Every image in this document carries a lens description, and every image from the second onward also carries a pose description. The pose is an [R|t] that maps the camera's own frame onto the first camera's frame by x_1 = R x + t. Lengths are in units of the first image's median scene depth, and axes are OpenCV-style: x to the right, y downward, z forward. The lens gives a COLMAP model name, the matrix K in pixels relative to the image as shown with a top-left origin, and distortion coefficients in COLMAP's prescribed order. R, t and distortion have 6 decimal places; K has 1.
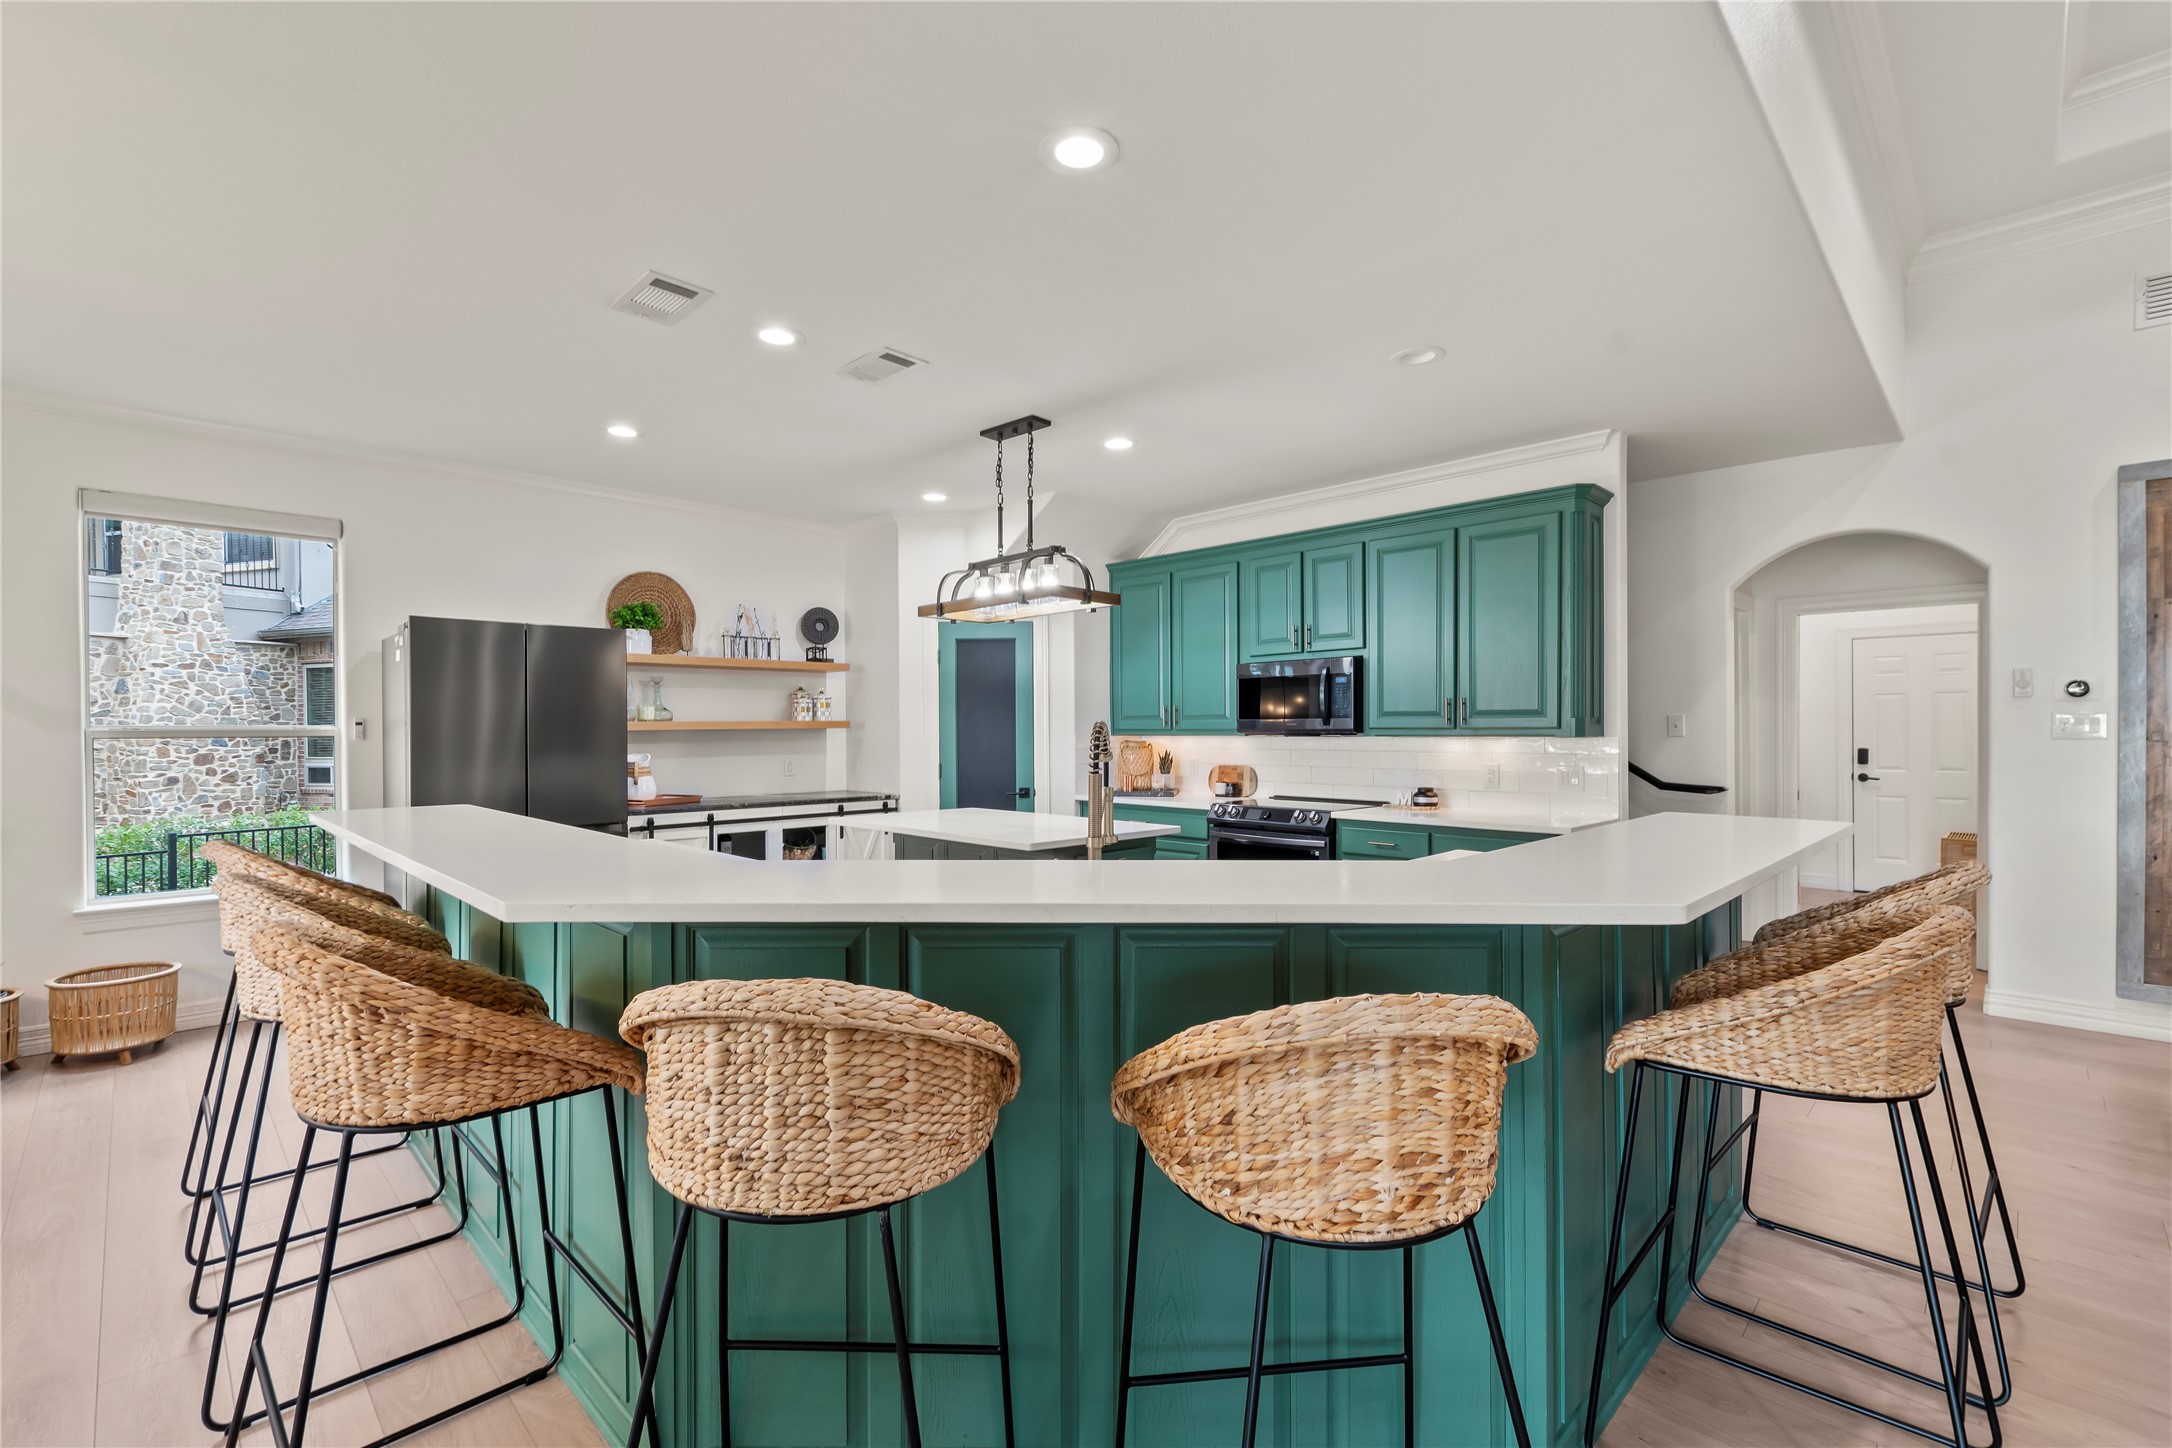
lens RADIAL K [[956.9, 0, 1080.4], [0, 956.9, 736.7], [0, 0, 1]] dist [-0.000467, 0.001122]
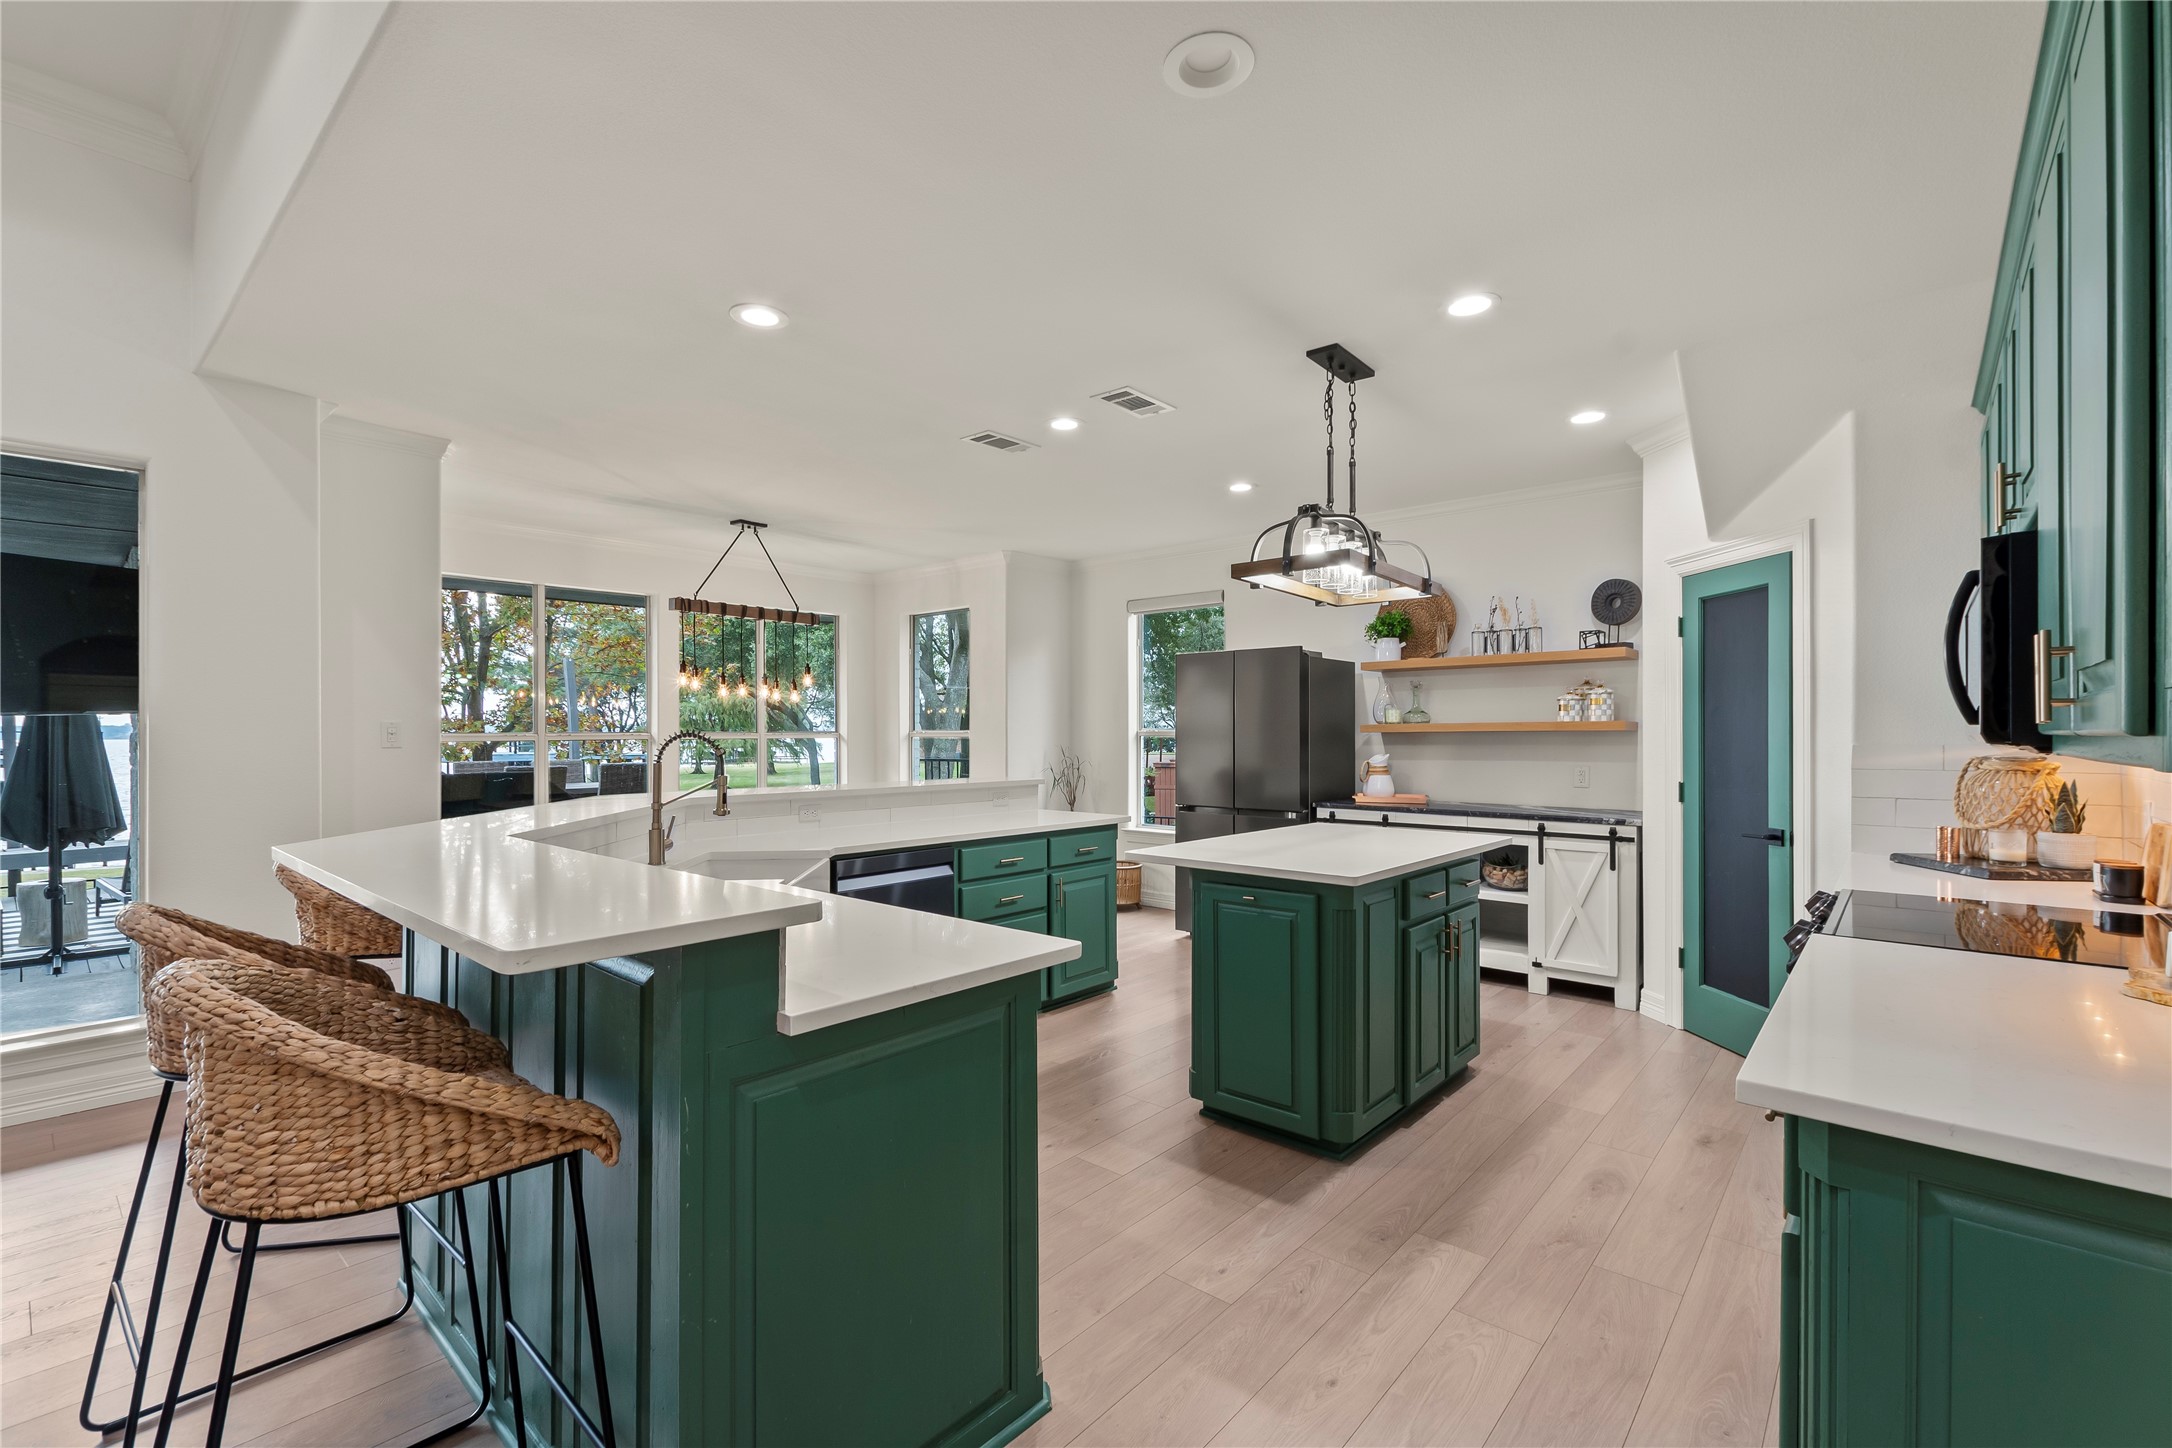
lens RADIAL K [[956.9, 0, 1068.3], [0, 956.9, 727.4], [0, 0, 1]] dist [-0.000467, 0.001122]
pose [[0.046355, -0.003474, -0.998919, 0.553722], [-0.006922, 0.999969, -0.003799, -0.005527], [0.998901, 0.007091, 0.046330, 0.550586]]
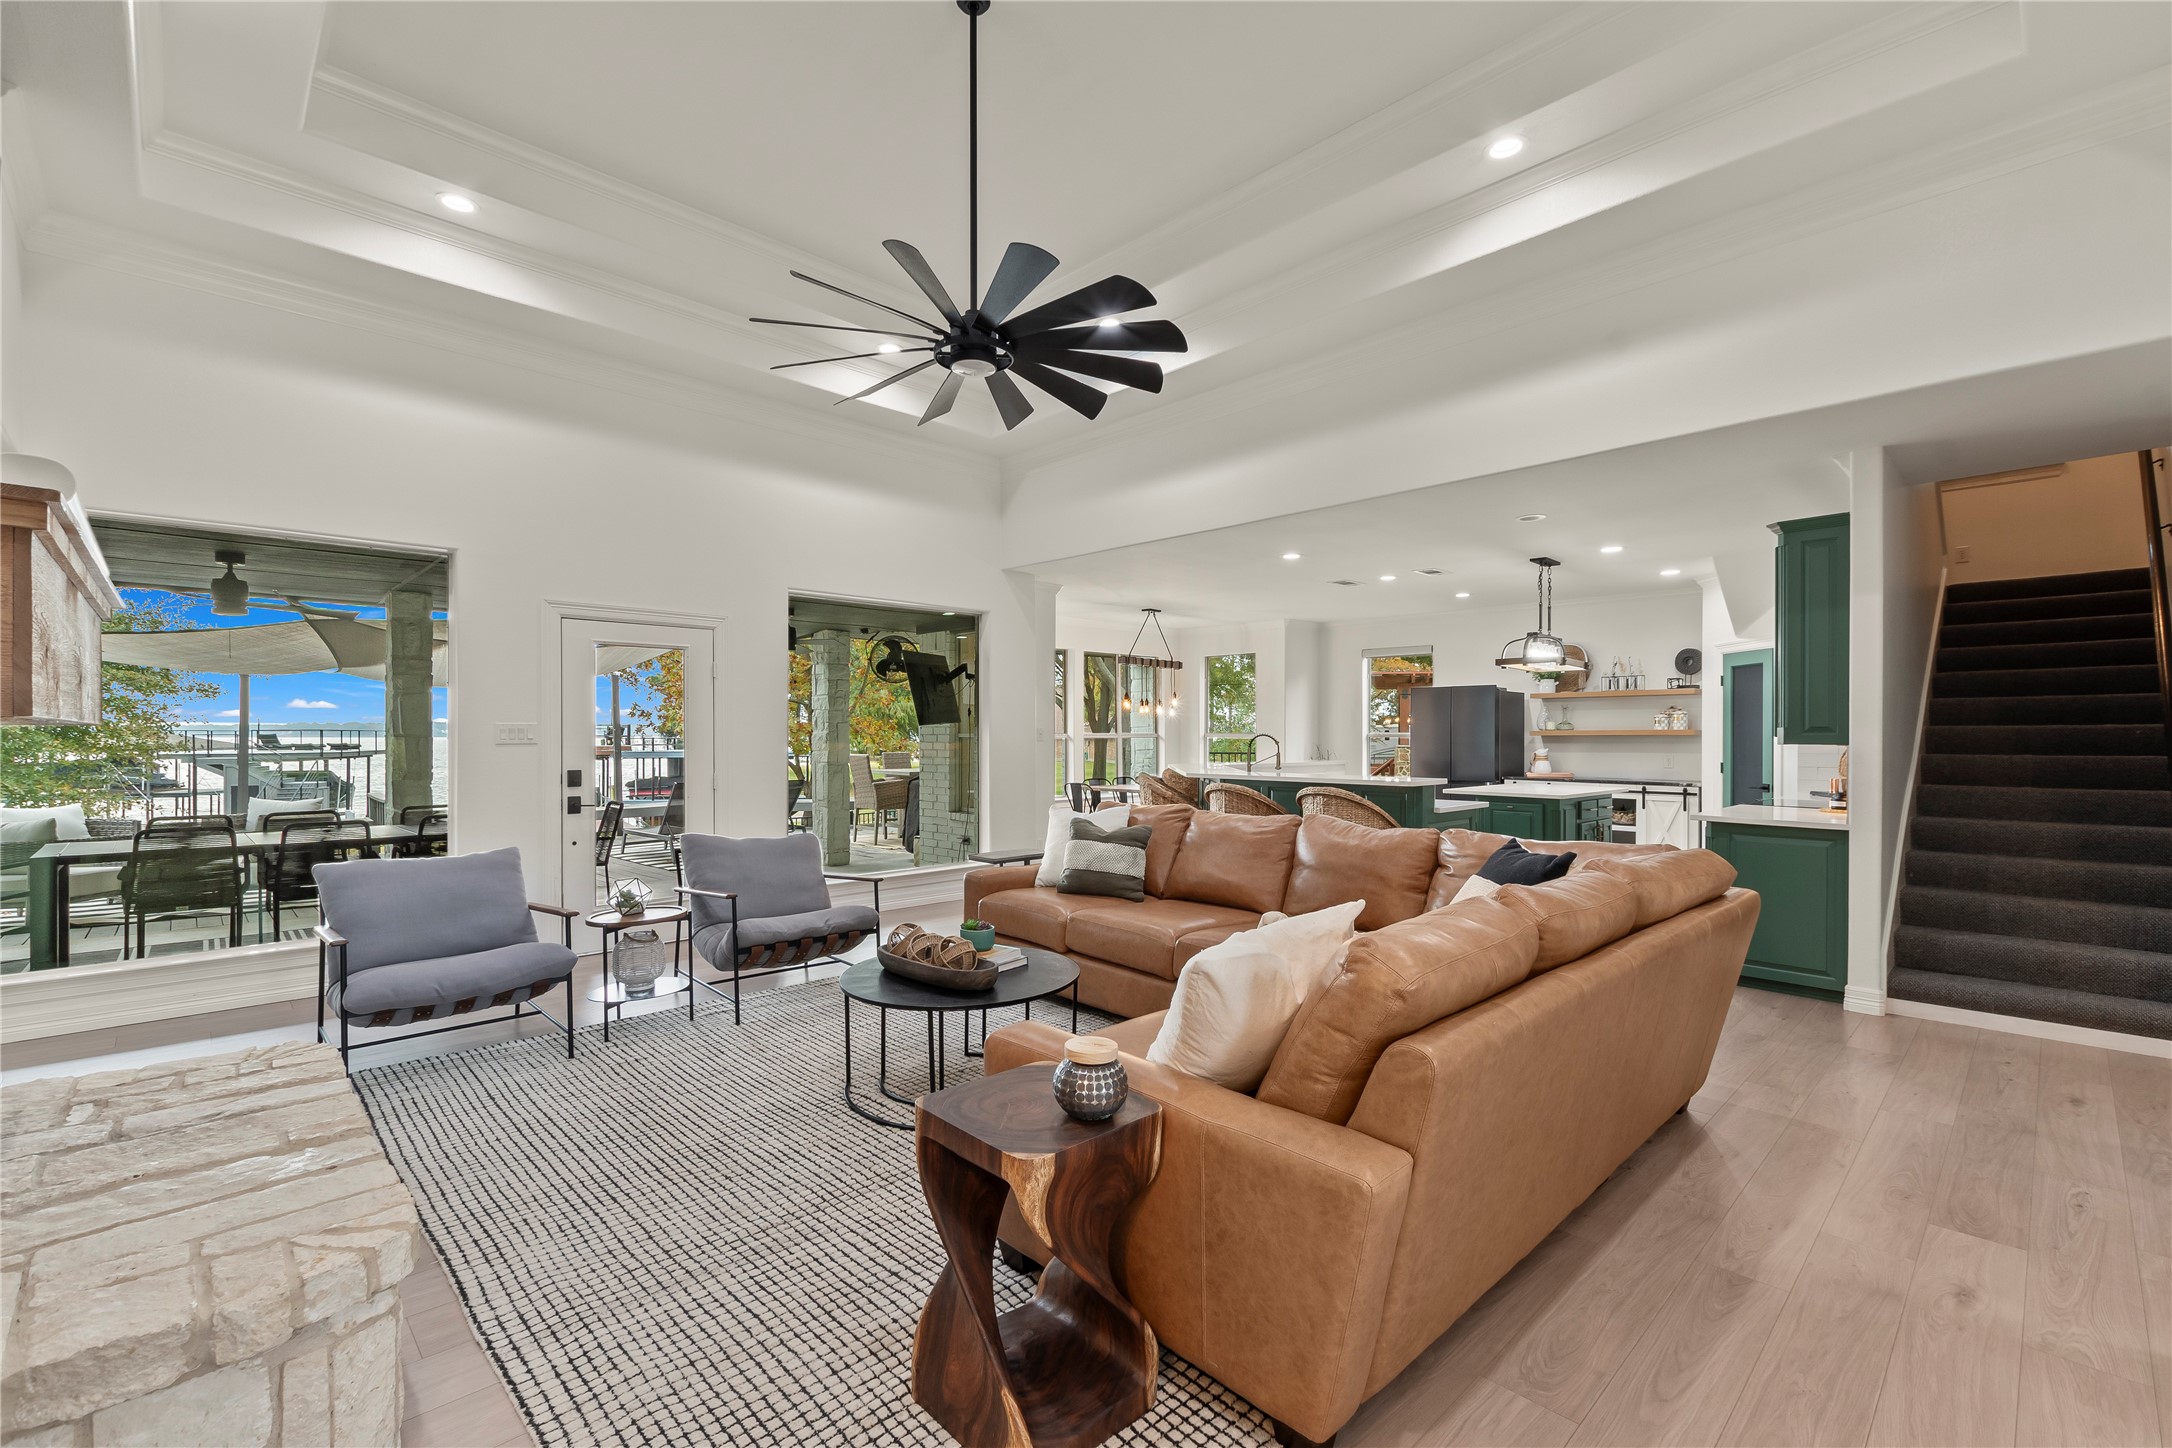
lens RADIAL K [[956.9, 0, 1048.3], [0, 956.9, 722.8], [0, 0, 1]] dist [-0.000467, 0.001122]
pose [[-0.049228, -0.010548, -0.998732, 1.281840], [-0.012634, 0.999871, -0.009937, -0.001228], [0.998708, 0.012129, -0.049355, 0.143484]]
